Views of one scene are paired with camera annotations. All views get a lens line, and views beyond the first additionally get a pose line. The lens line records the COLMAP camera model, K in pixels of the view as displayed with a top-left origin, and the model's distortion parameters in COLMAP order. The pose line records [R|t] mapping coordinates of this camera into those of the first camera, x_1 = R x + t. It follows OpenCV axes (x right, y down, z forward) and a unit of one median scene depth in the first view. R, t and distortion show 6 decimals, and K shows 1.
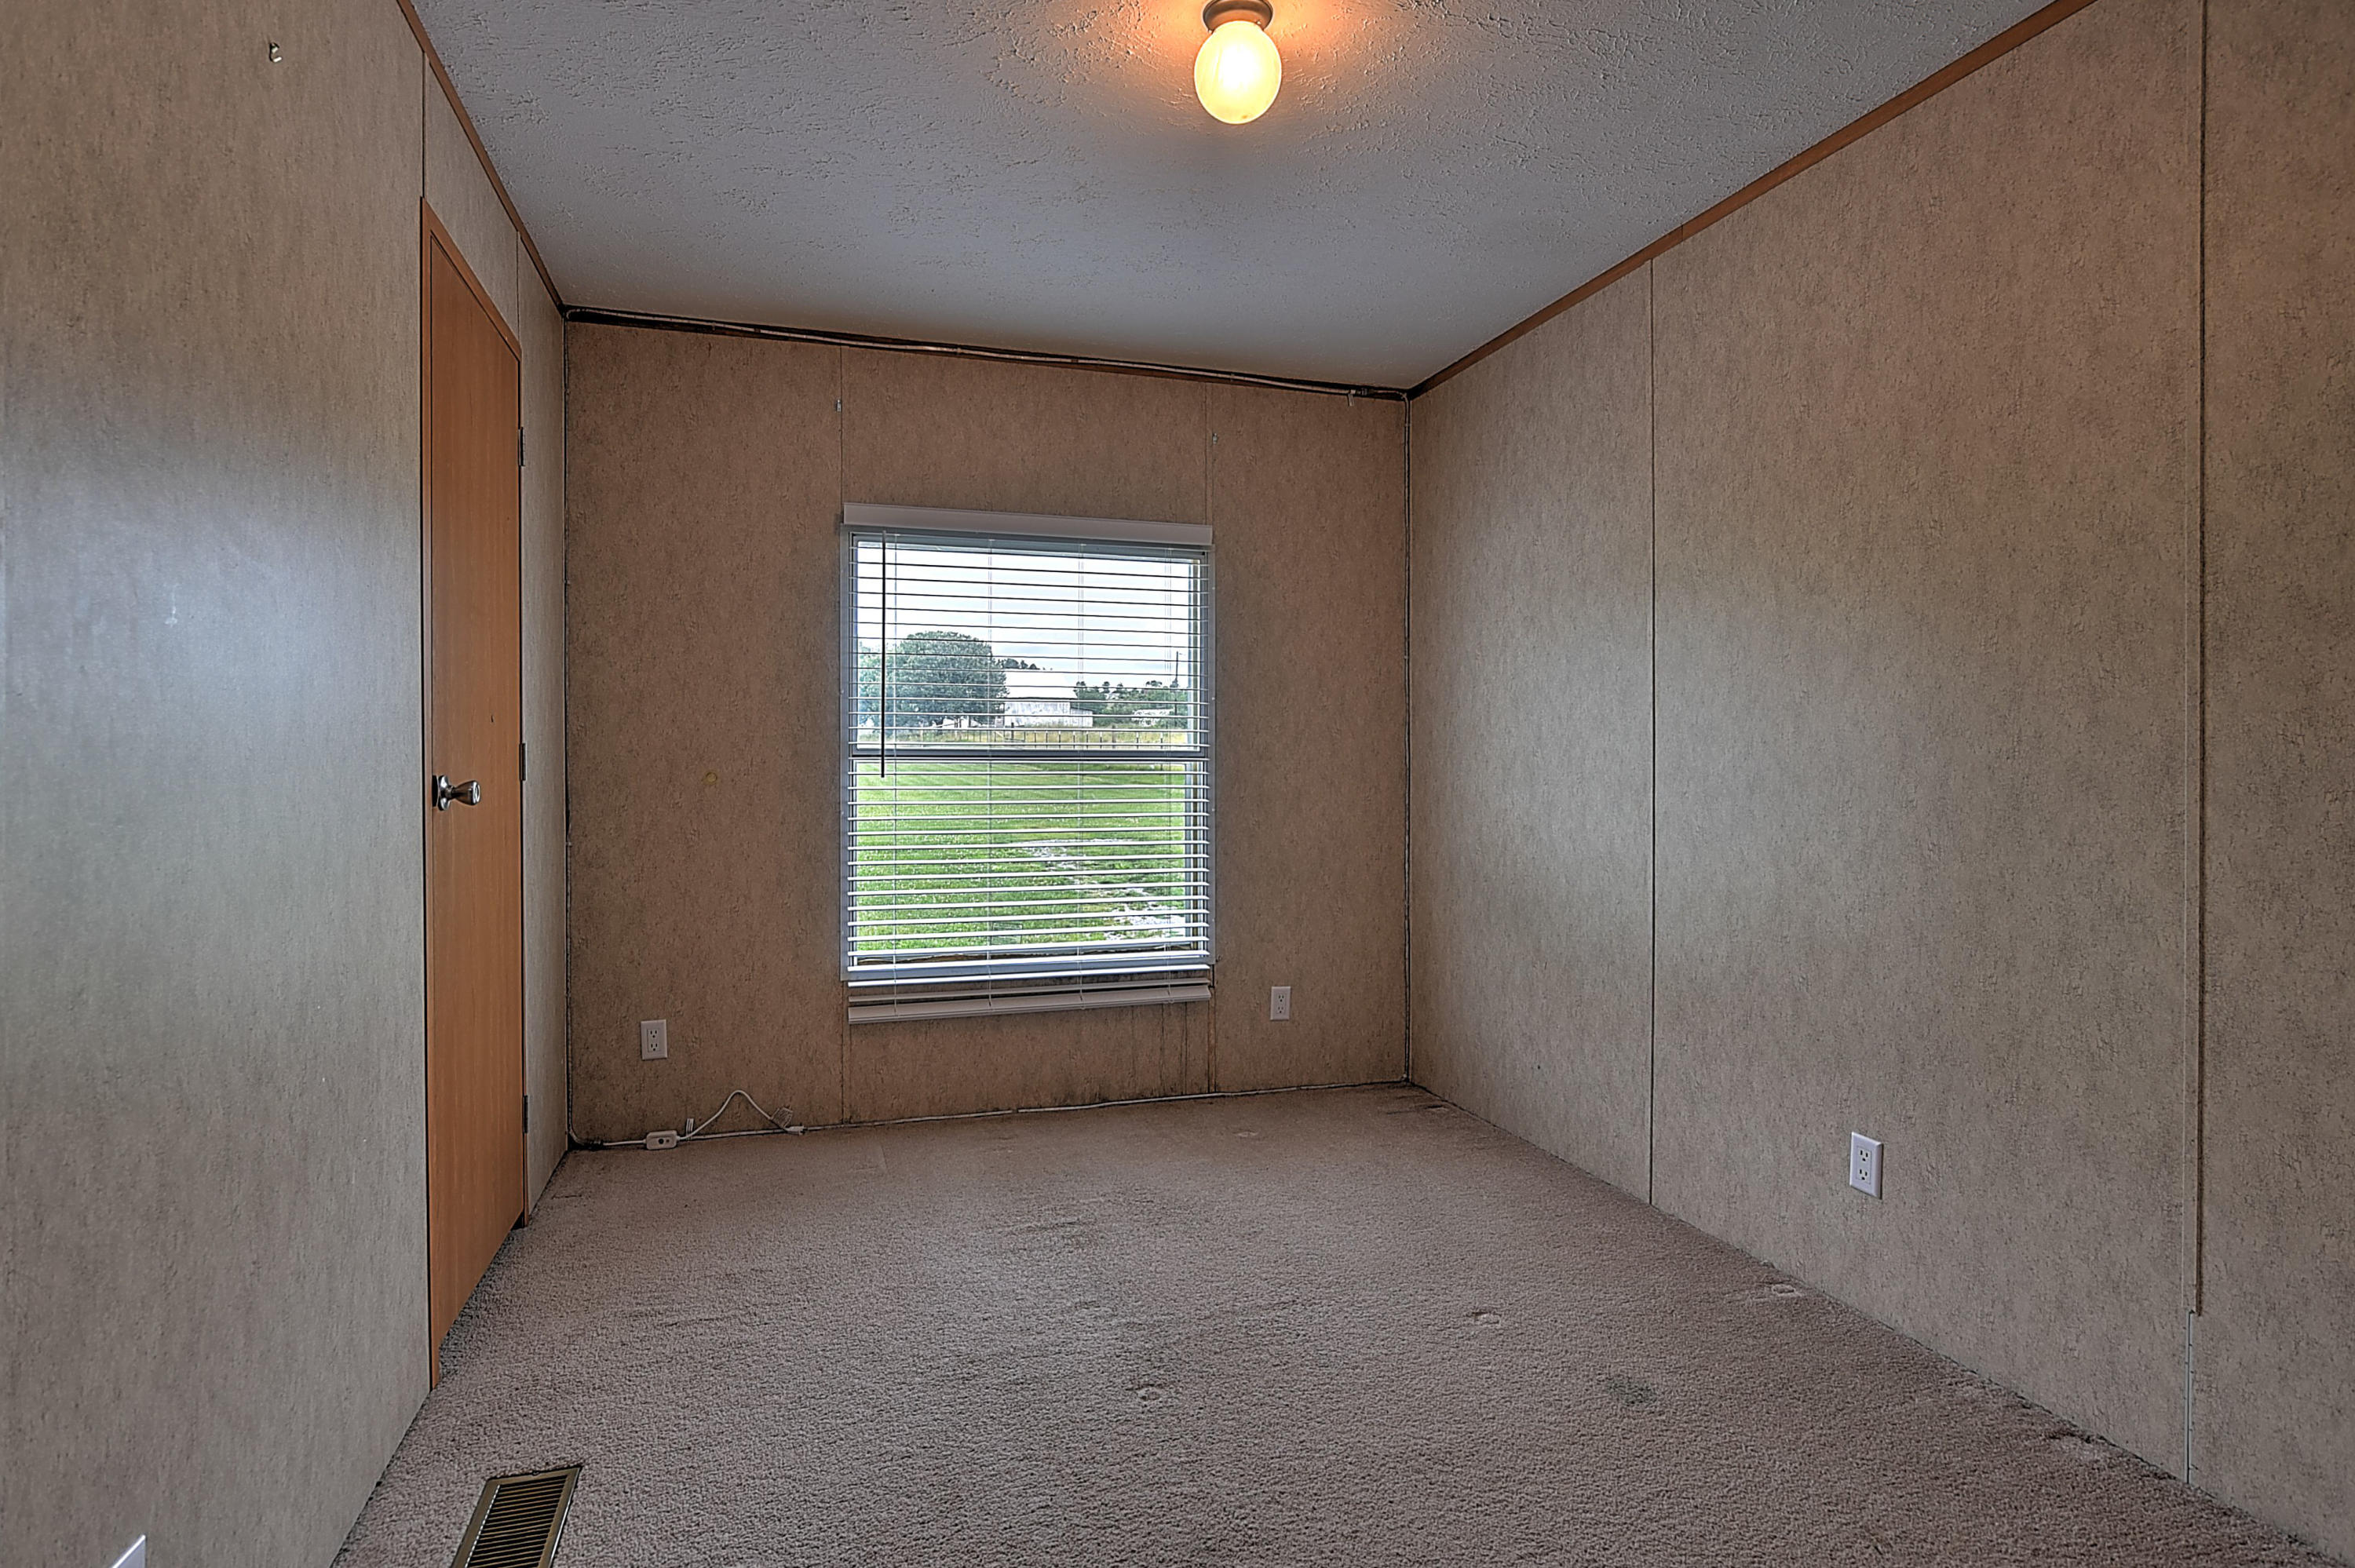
lens RADIAL K [[1171.5, 0, 1143.3], [0, 1171.5, 759.7], [0, 0, 1]] dist [-0.016621, 0.005857]
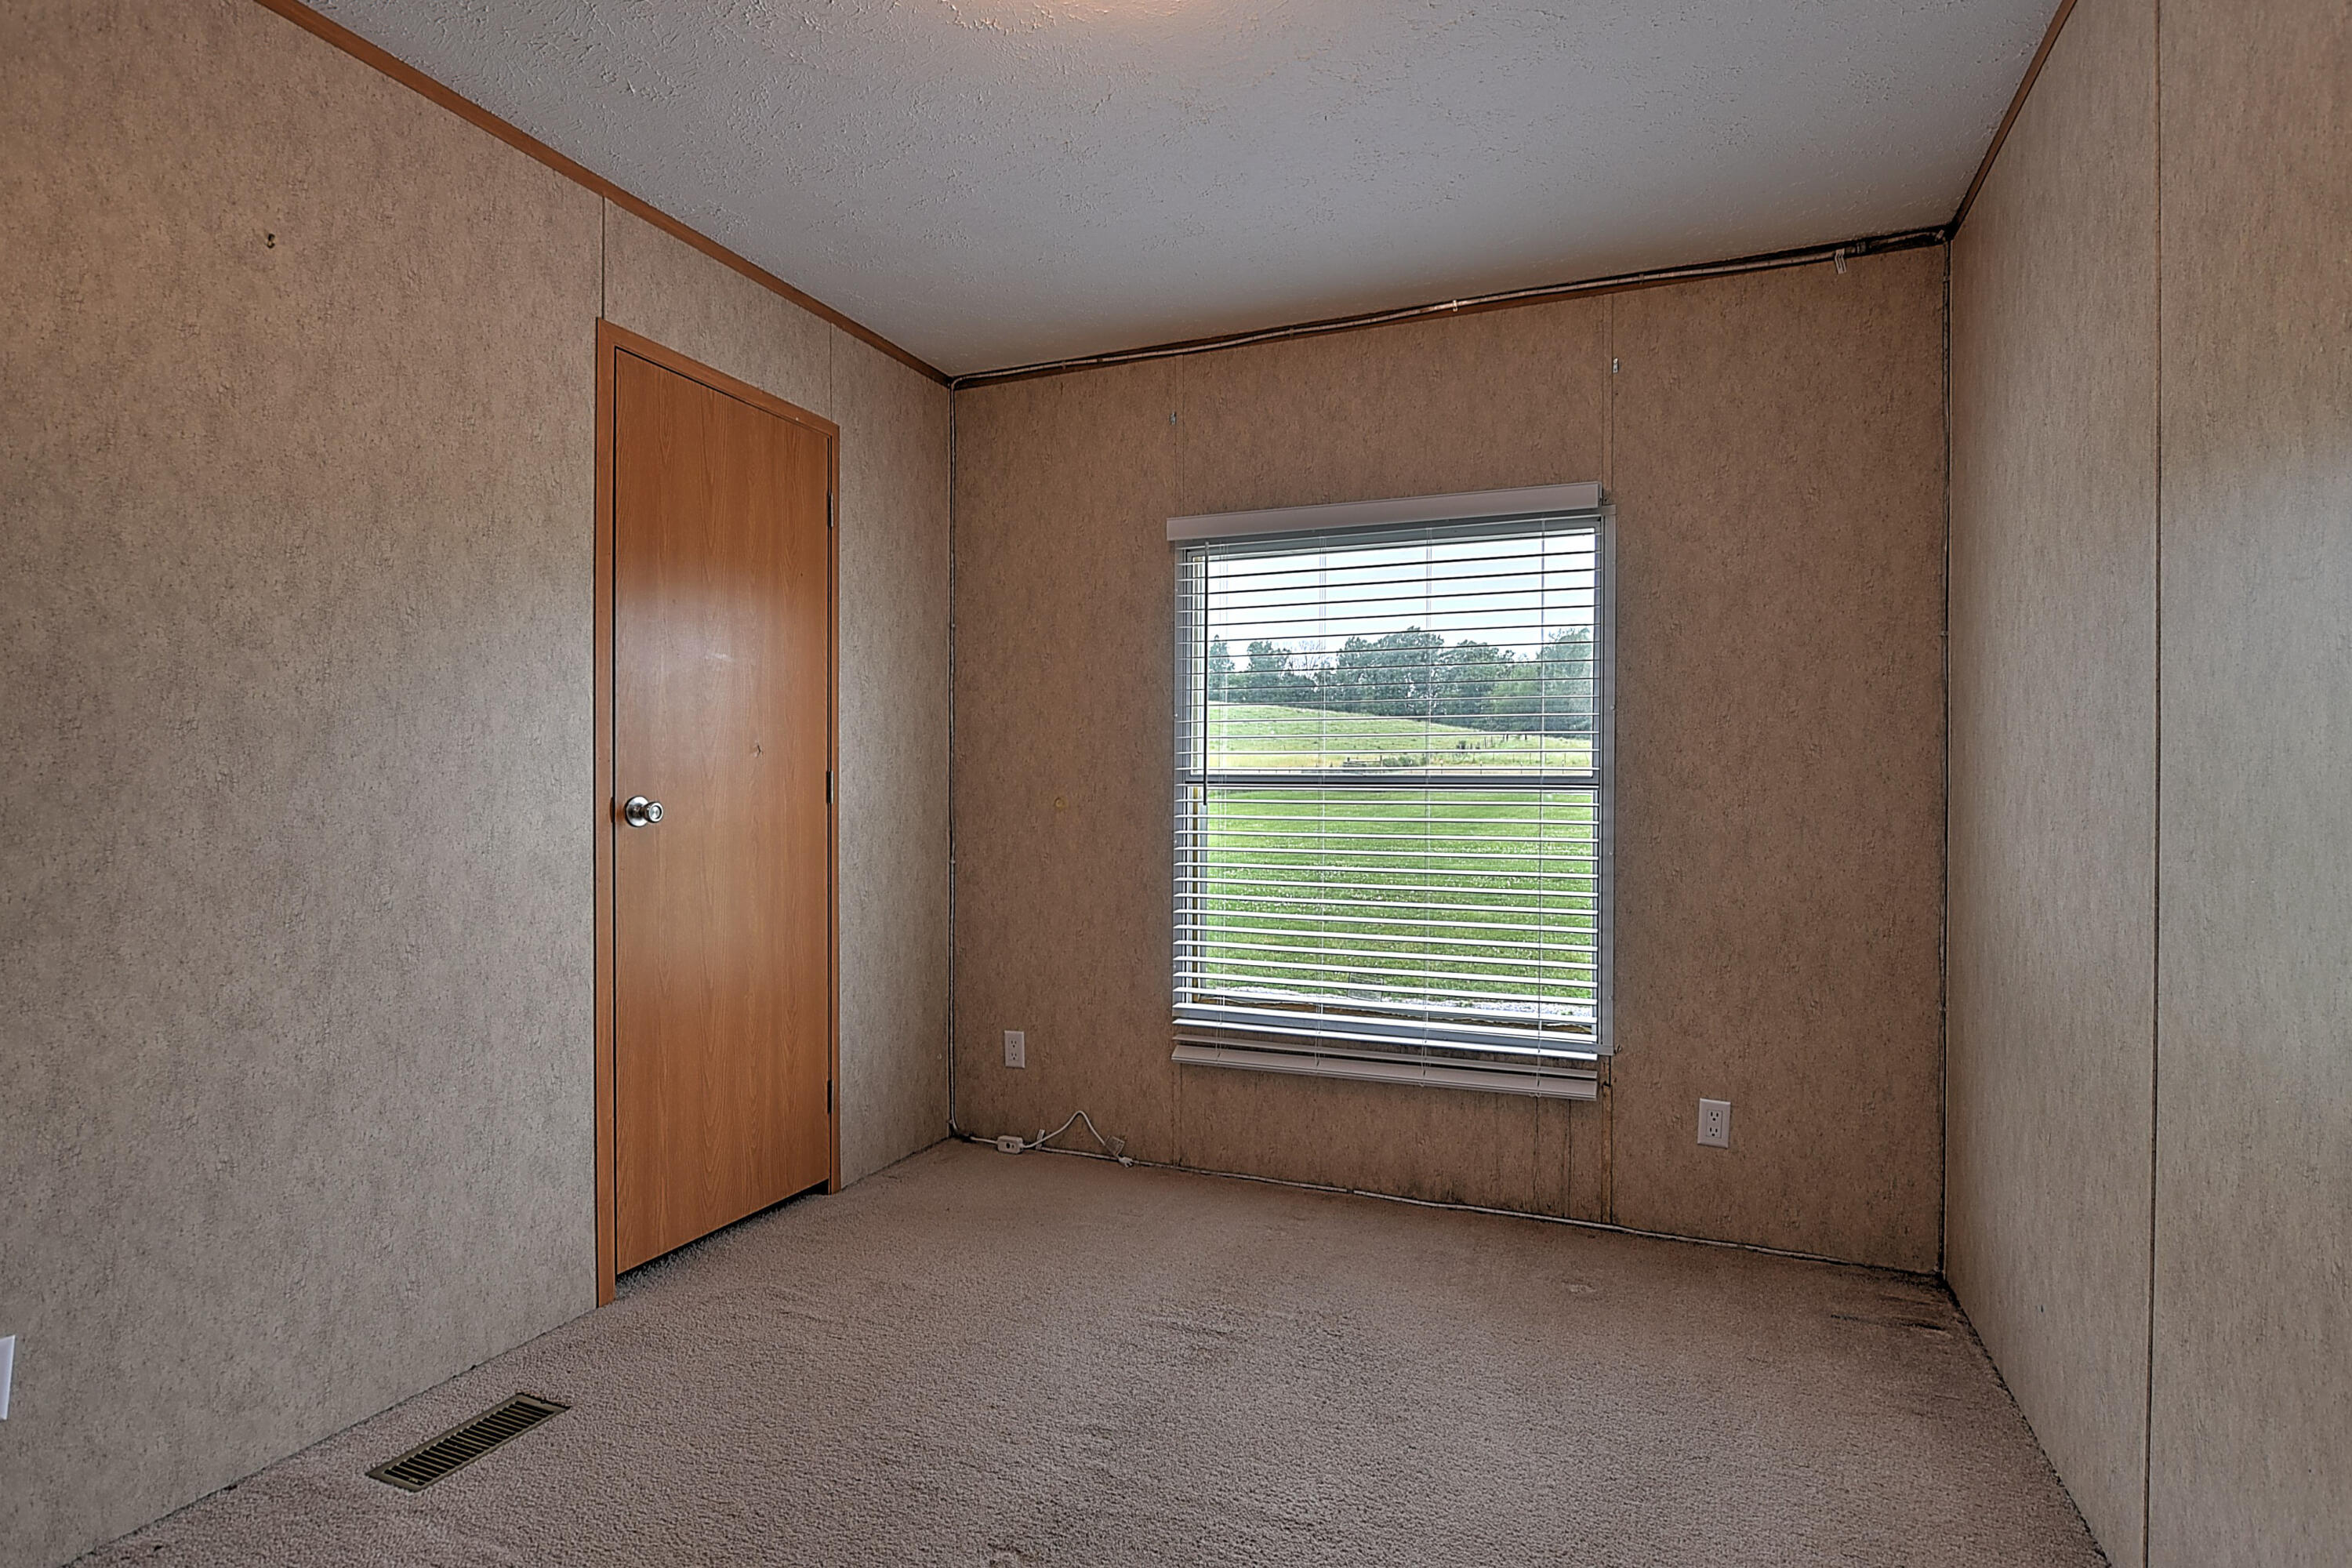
lens RADIAL K [[1170.1, 0, 1141.8], [0, 1170.1, 787.3], [0, 0, 1]] dist [-0.016621, 0.005857]
pose [[0.774082, 0.002405, -0.633081, 0.325090], [-0.003127, 0.999995, -0.000025, 0.000955], [0.633077, 0.001999, 0.774086, 0.234415]]
